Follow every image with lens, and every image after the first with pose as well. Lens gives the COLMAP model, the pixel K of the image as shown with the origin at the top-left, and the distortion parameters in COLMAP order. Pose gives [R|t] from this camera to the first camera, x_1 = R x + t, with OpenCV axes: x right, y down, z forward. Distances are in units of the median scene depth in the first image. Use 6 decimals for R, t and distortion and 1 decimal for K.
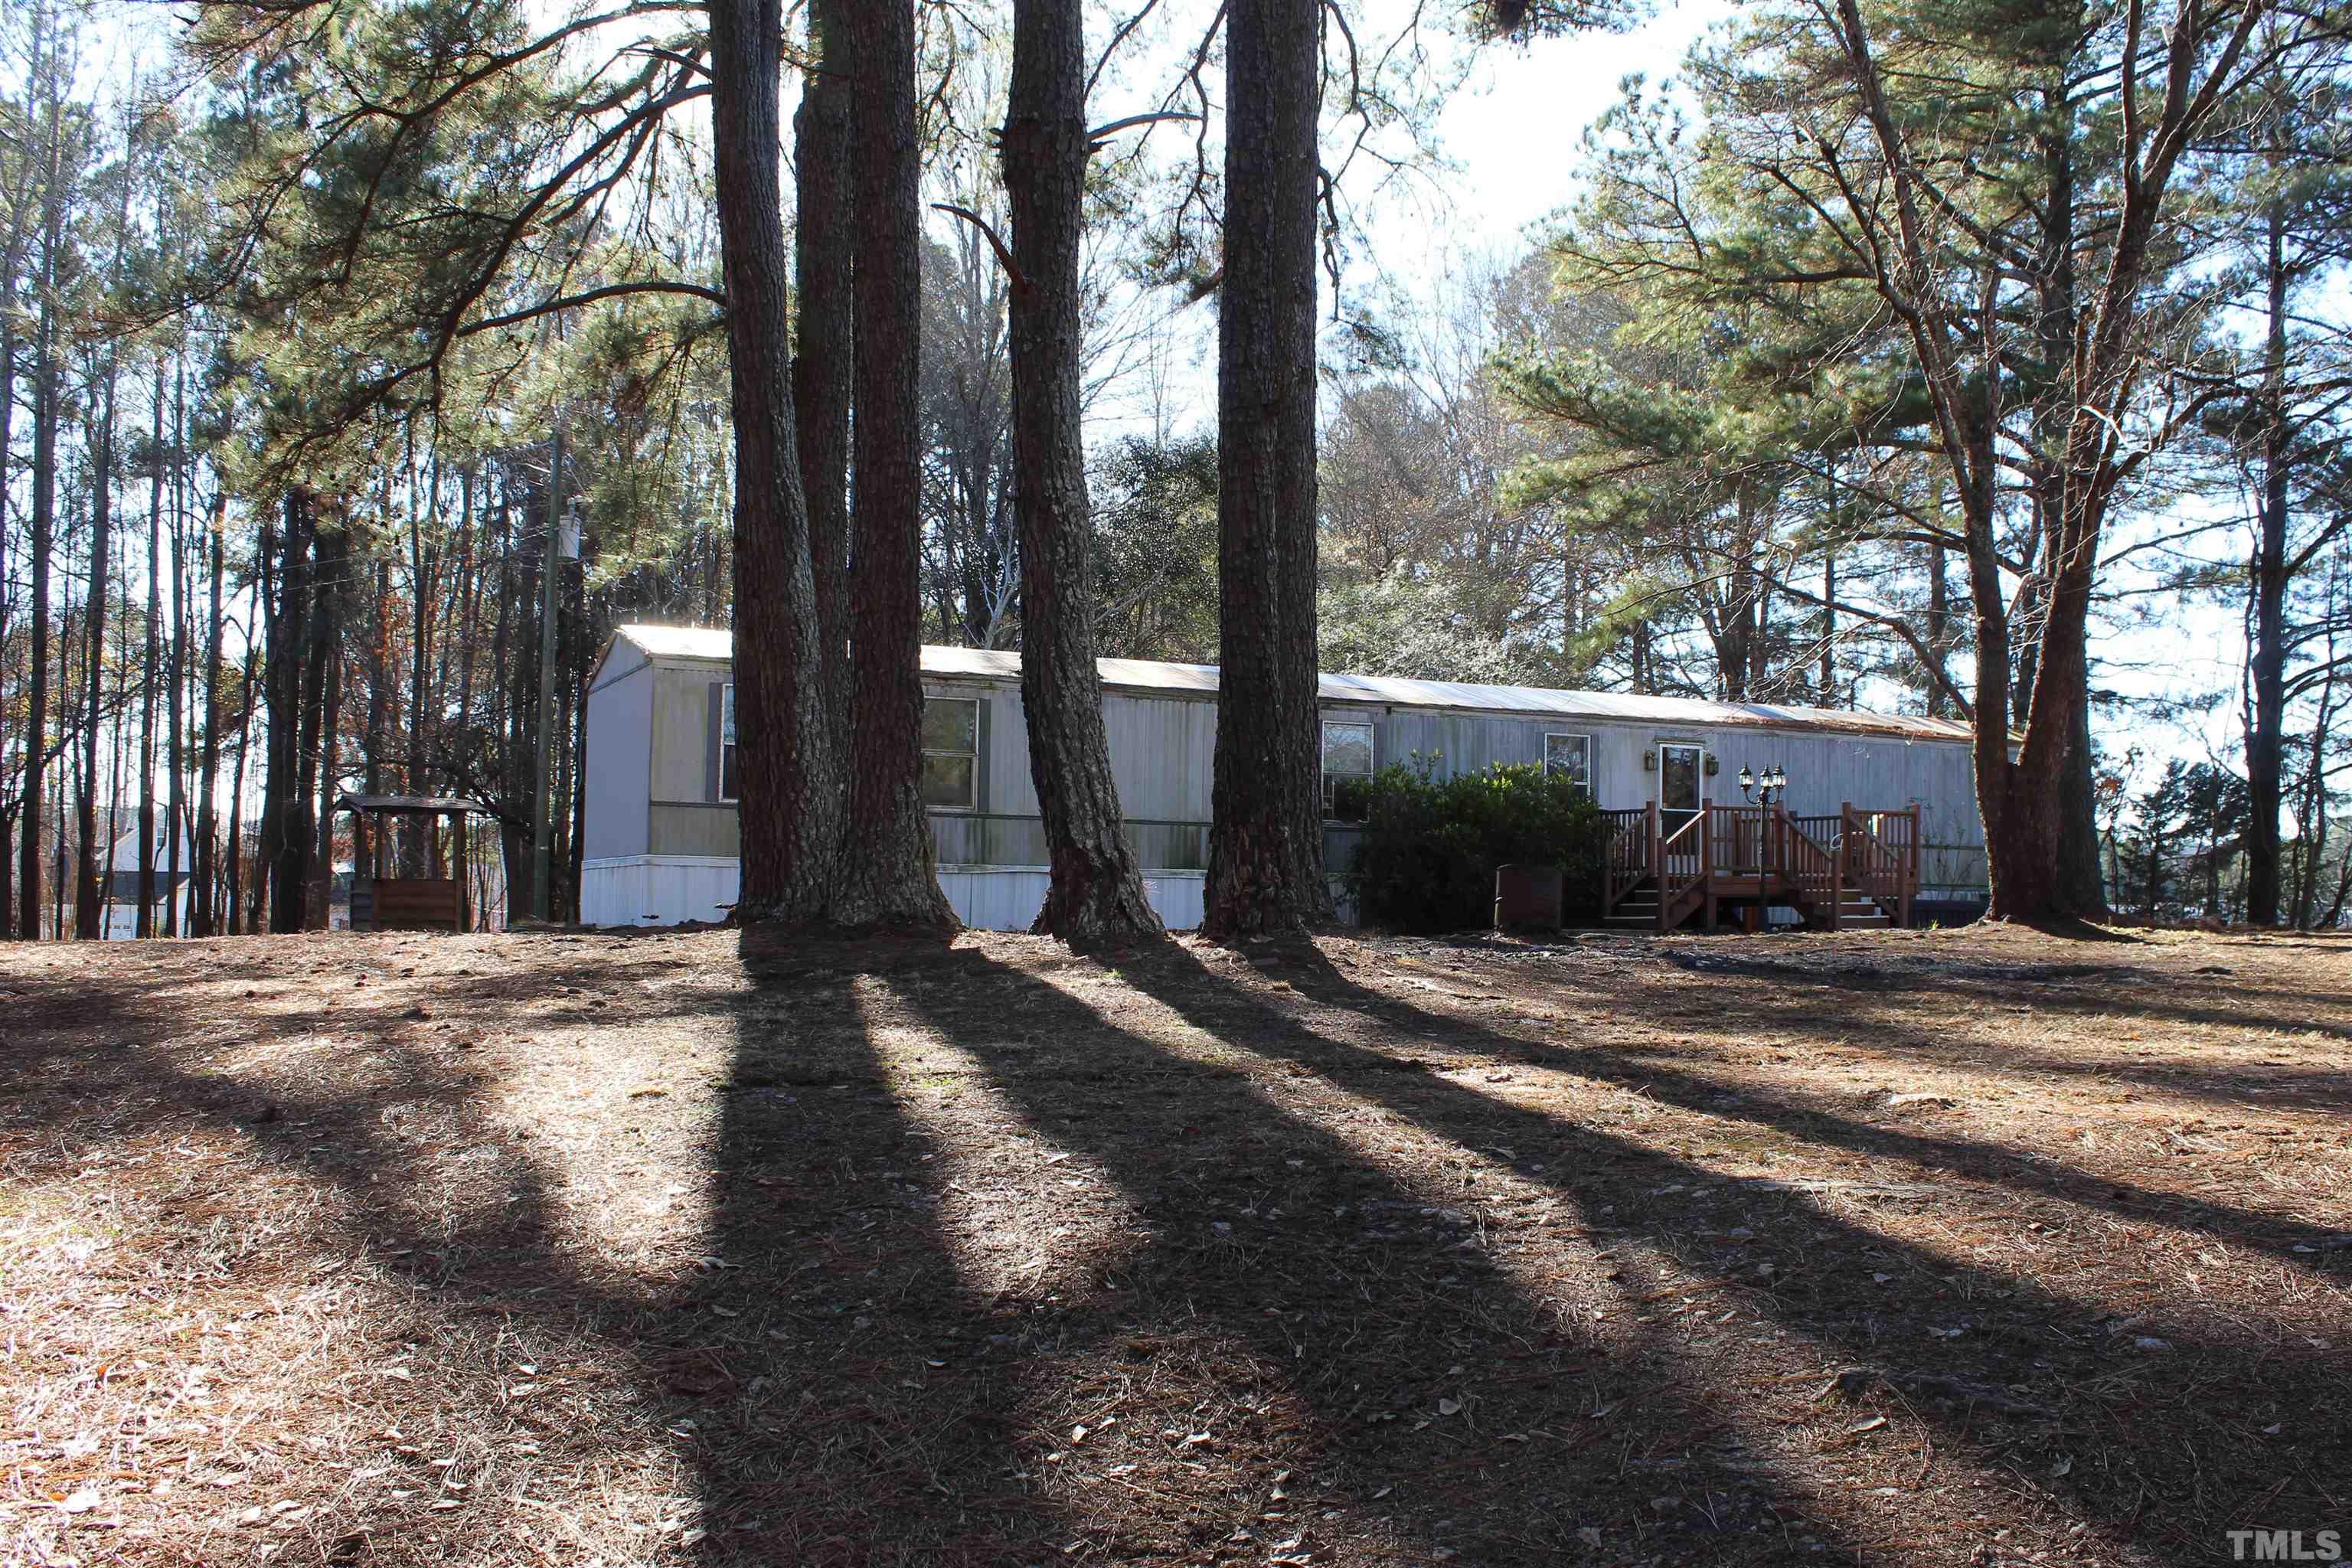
lens RADIAL K [[2123.3, 0, 1191.0], [0, 2123.3, 780.5], [0, 0, 1]] dist [-0.080687, 0.001801]
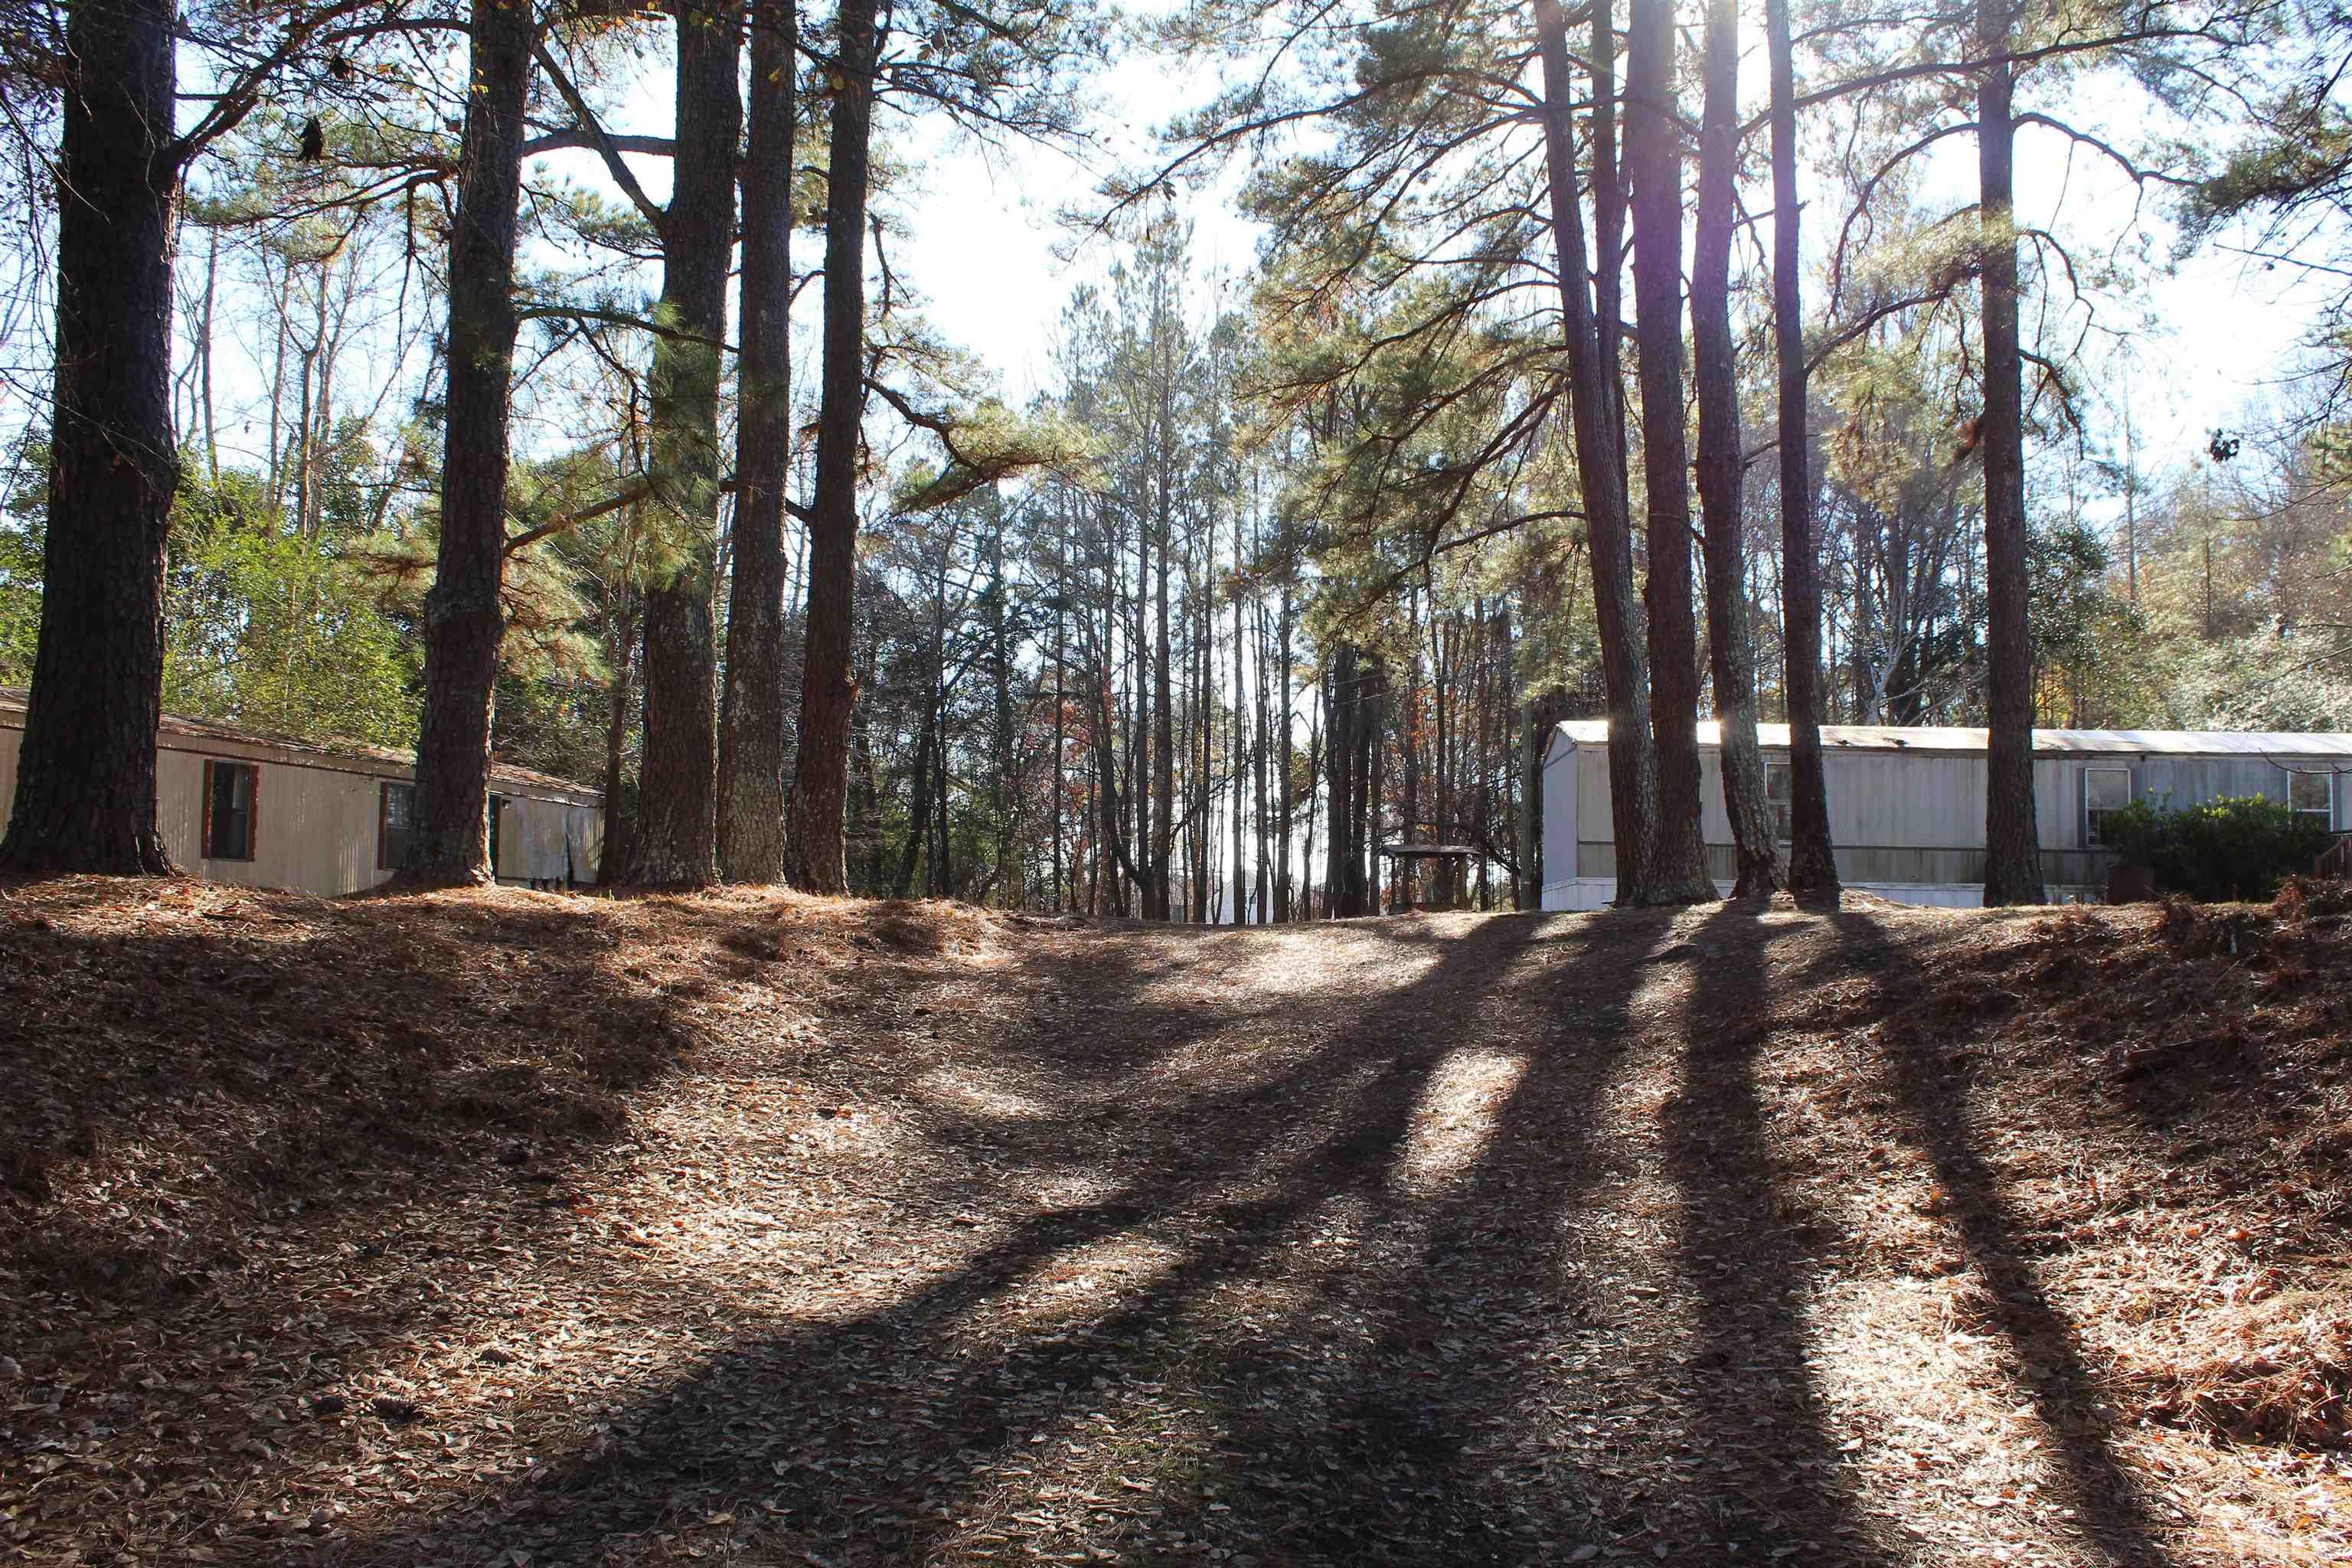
lens RADIAL K [[2123.3, 0, 1176.3], [0, 2123.3, 787.9], [0, 0, 1]] dist [-0.080687, 0.001801]
pose [[0.883303, -0.035442, -0.467461, 0.084854], [0.023977, 0.999249, -0.030456, 0.004949], [0.468189, 0.015694, 0.883489, -0.196555]]
